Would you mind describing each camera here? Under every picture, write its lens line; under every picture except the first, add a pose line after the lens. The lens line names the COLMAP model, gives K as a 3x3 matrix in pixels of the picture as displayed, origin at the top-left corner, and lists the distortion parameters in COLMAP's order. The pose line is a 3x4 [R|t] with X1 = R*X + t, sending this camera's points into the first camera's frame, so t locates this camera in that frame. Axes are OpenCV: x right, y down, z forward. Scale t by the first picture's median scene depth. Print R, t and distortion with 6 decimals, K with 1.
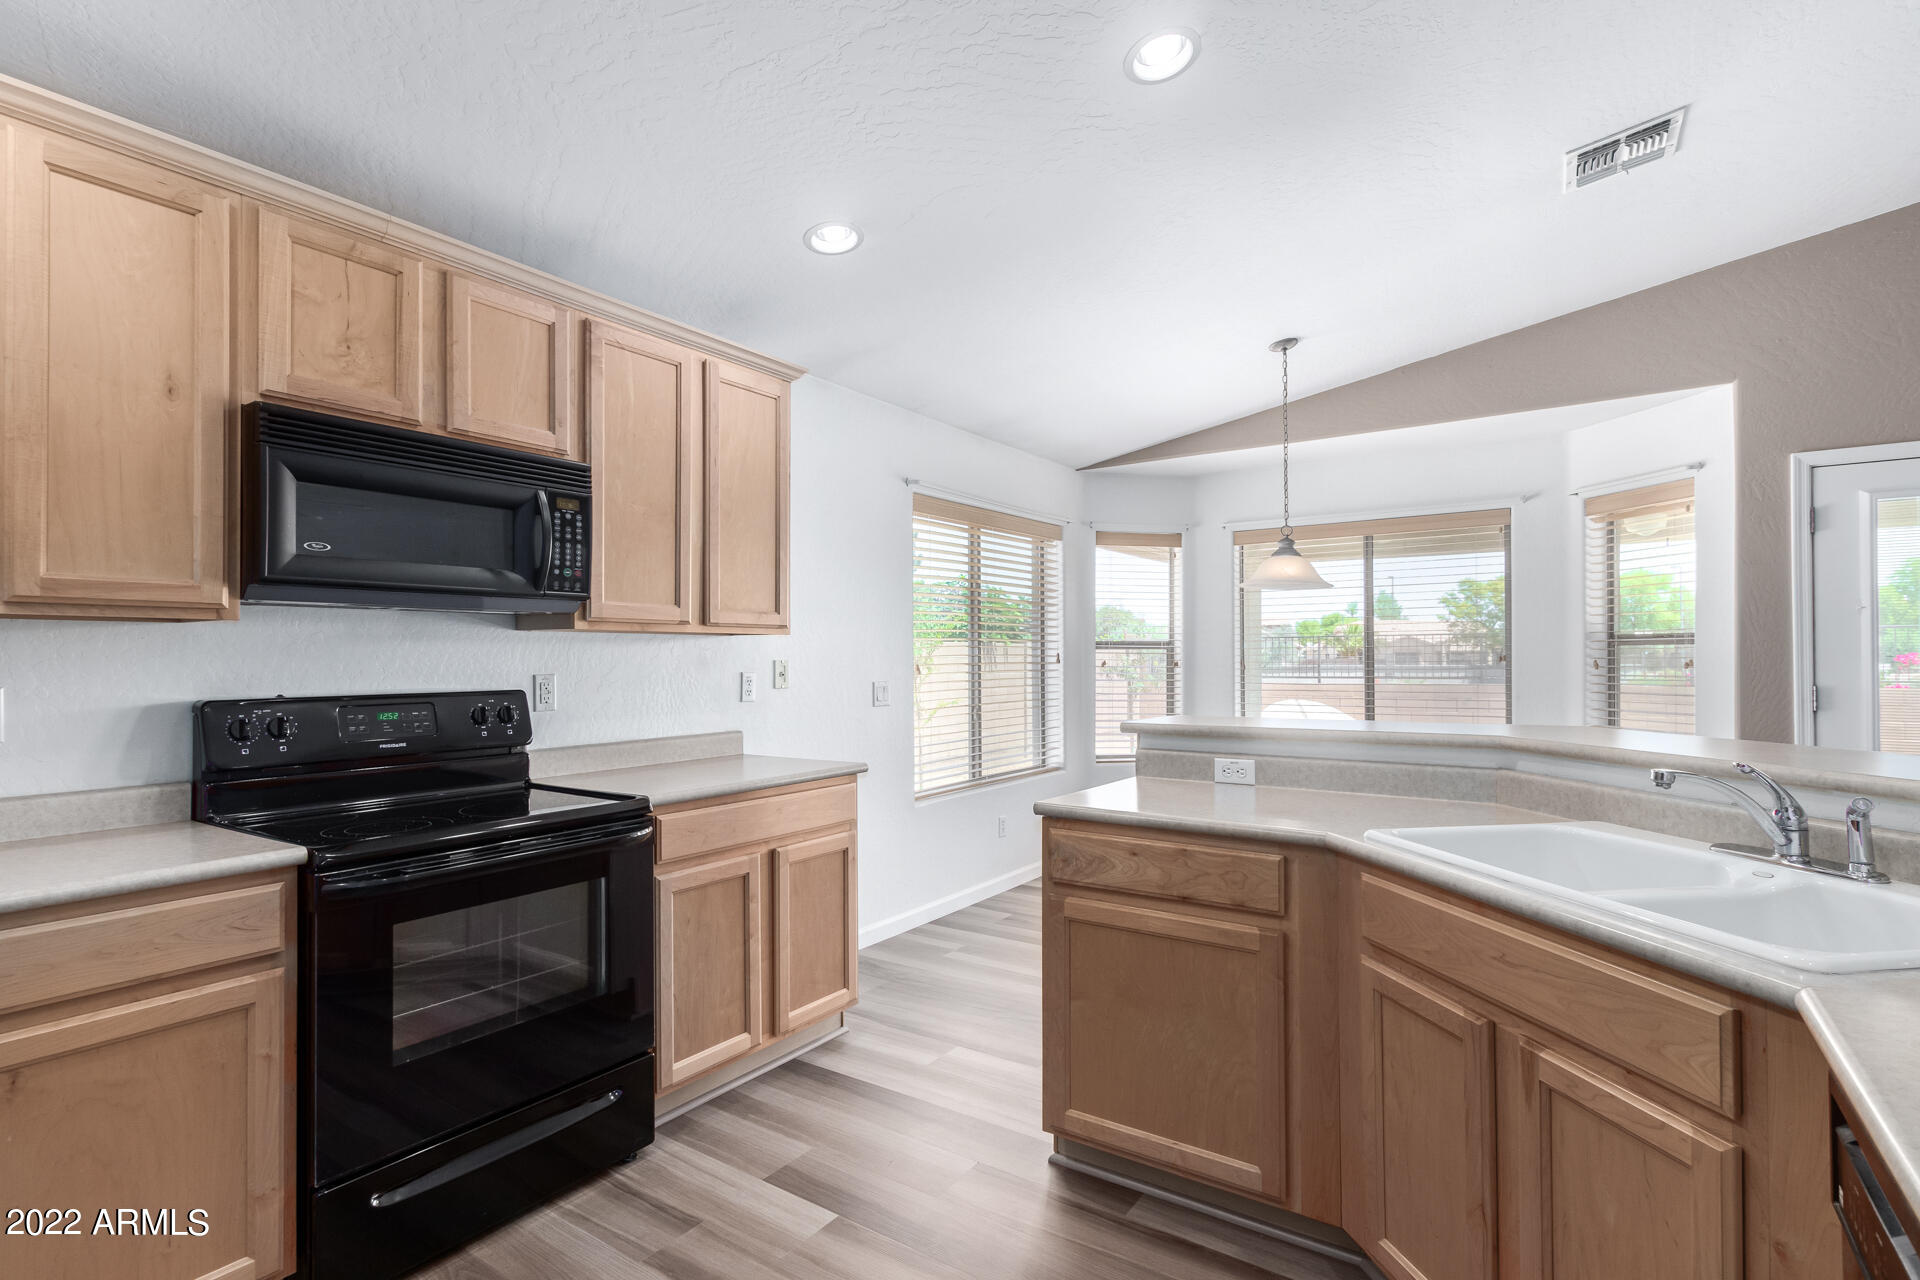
lens RADIAL K [[928.6, 0, 960.0], [0, 928.6, 640.0], [0, 0, 1]] dist [0.003387, 0.000341]
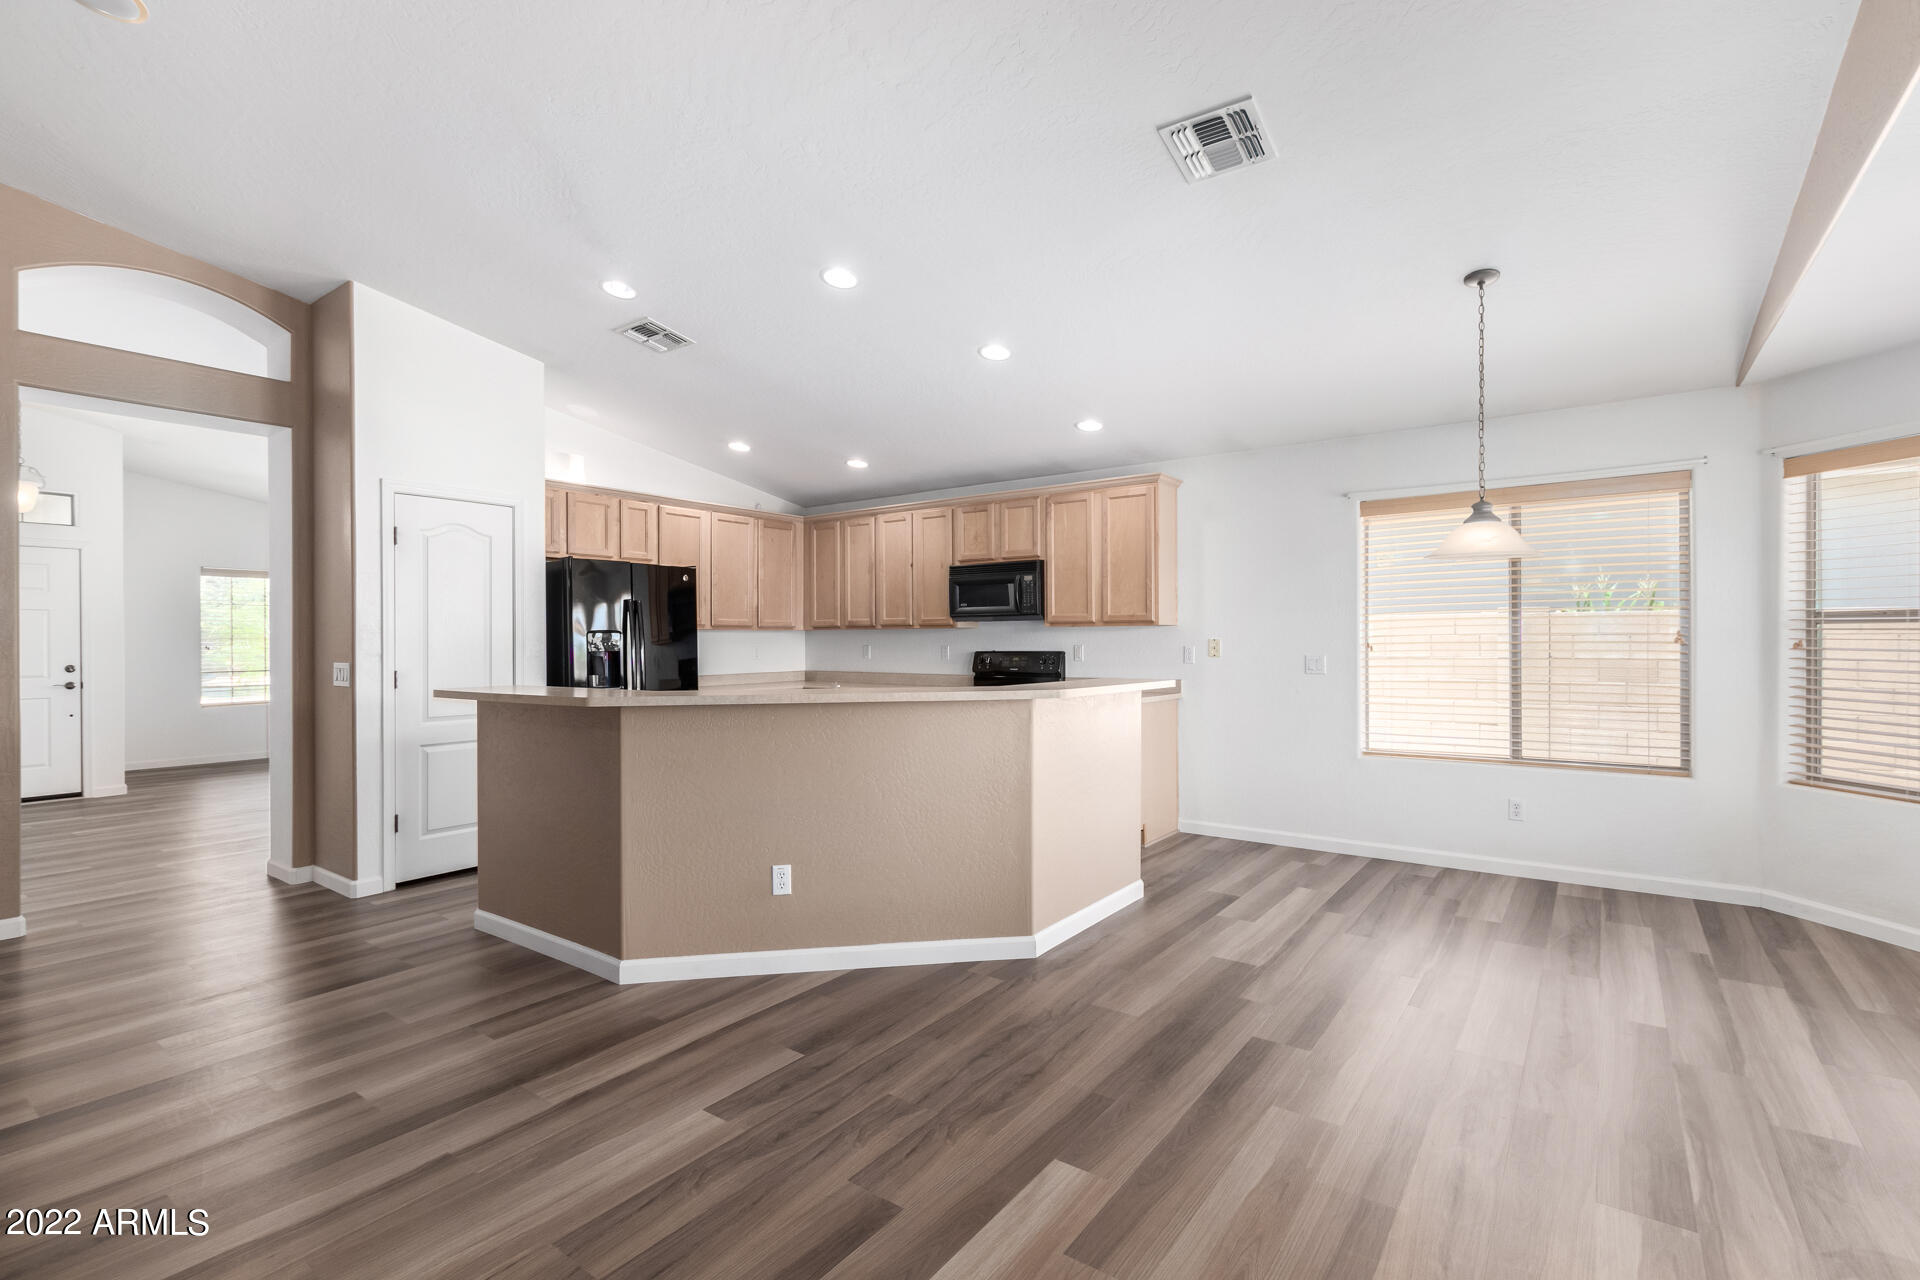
lens RADIAL K [[880.9, 0, 961.9], [0, 880.9, 631.0], [0, 0, 1]] dist [-0.001349, -0.000189]
pose [[-0.036731, -0.002968, -0.999321, 2.062899], [0.027320, 0.999619, -0.003973, 0.003781], [0.998952, -0.027448, -0.036636, 0.935710]]
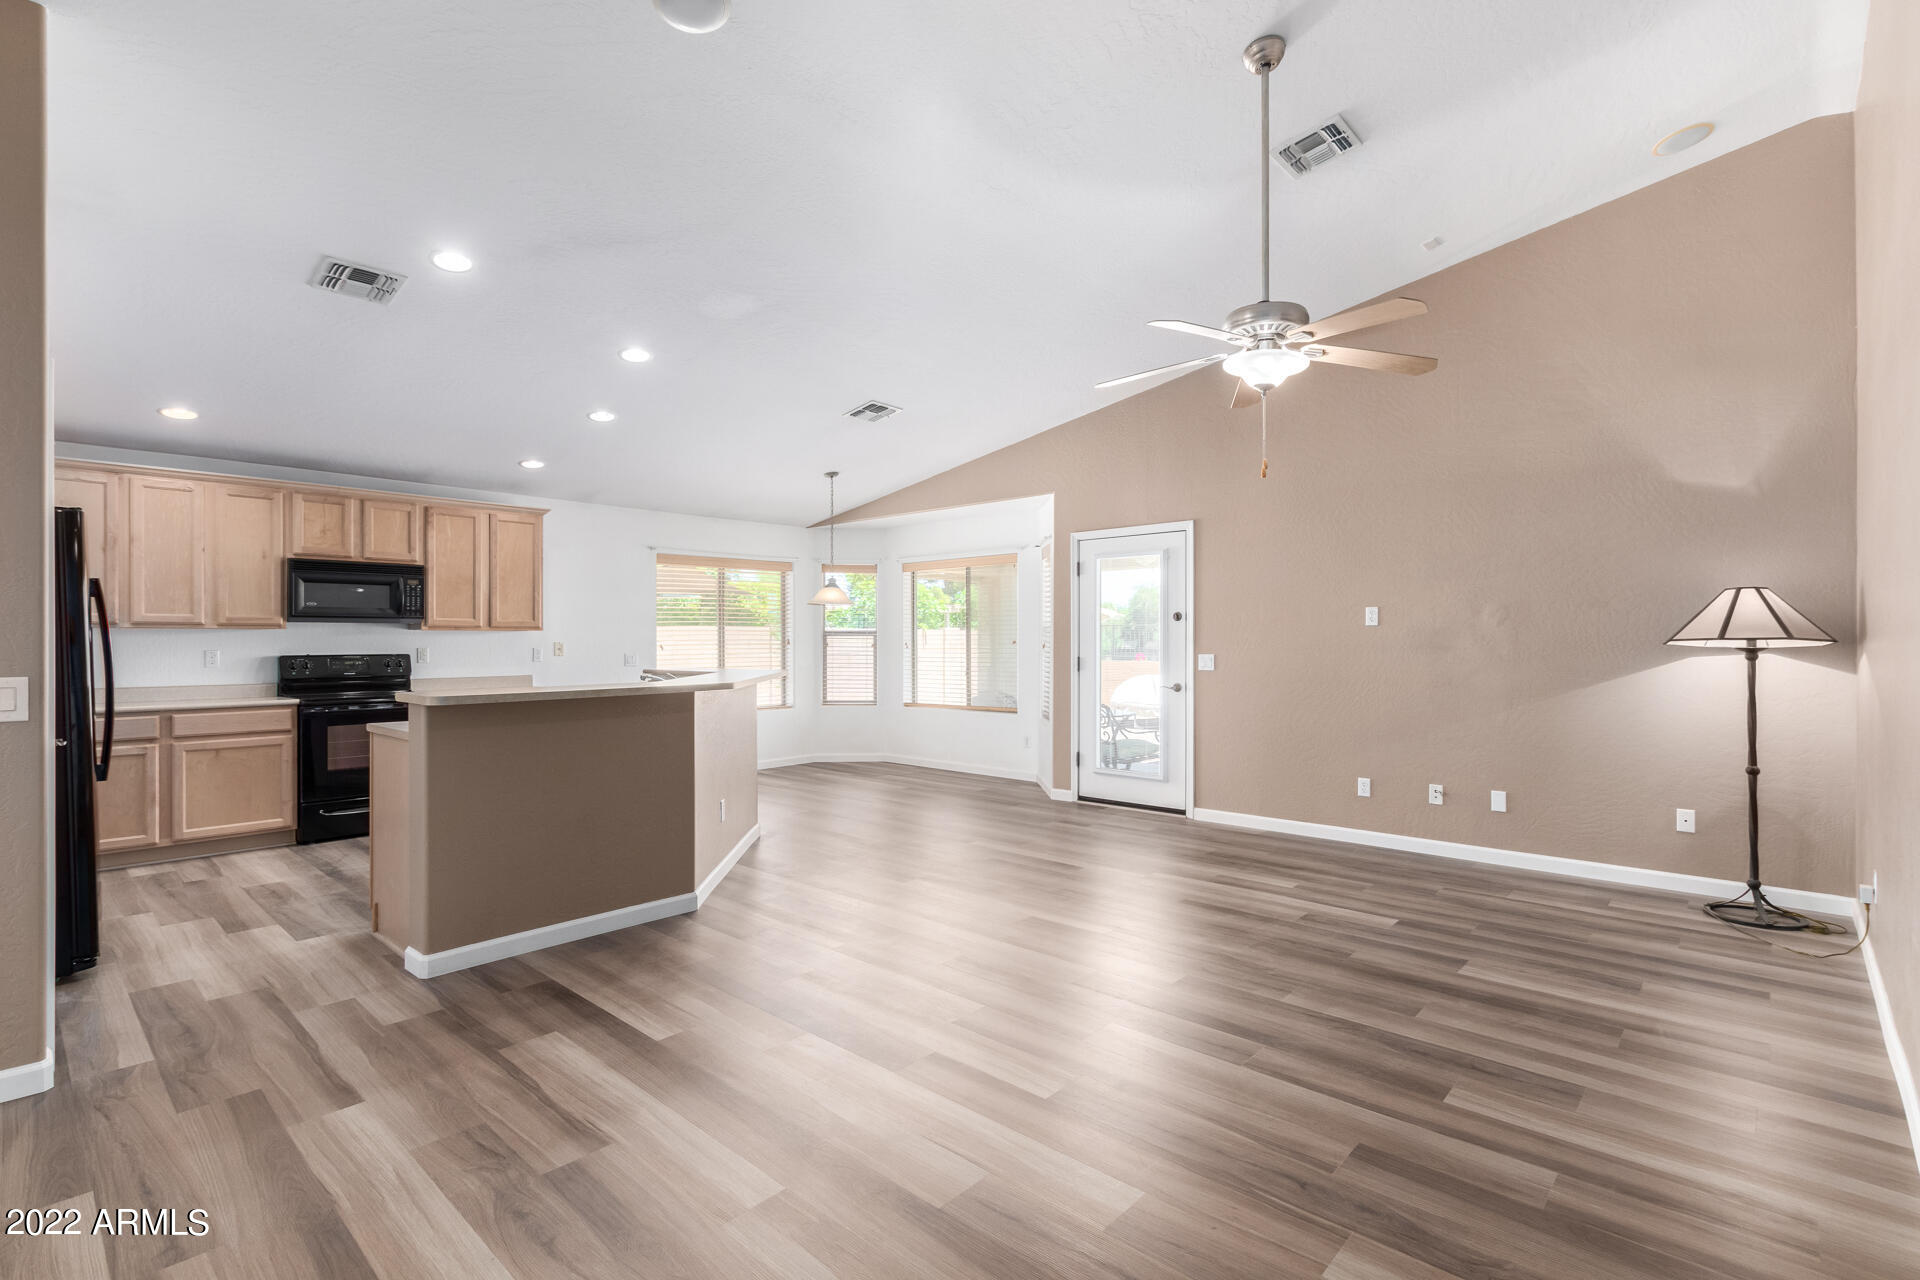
lens RADIAL K [[880.9, 0, 961.9], [0, 880.9, 631.0], [0, 0, 1]] dist [-0.001349, -0.000189]
pose [[0.990051, 0.000645, -0.140710, 1.497828], [0.000776, 0.999949, 0.010049, -0.033787], [0.140709, -0.010058, 0.990000, -1.271116]]
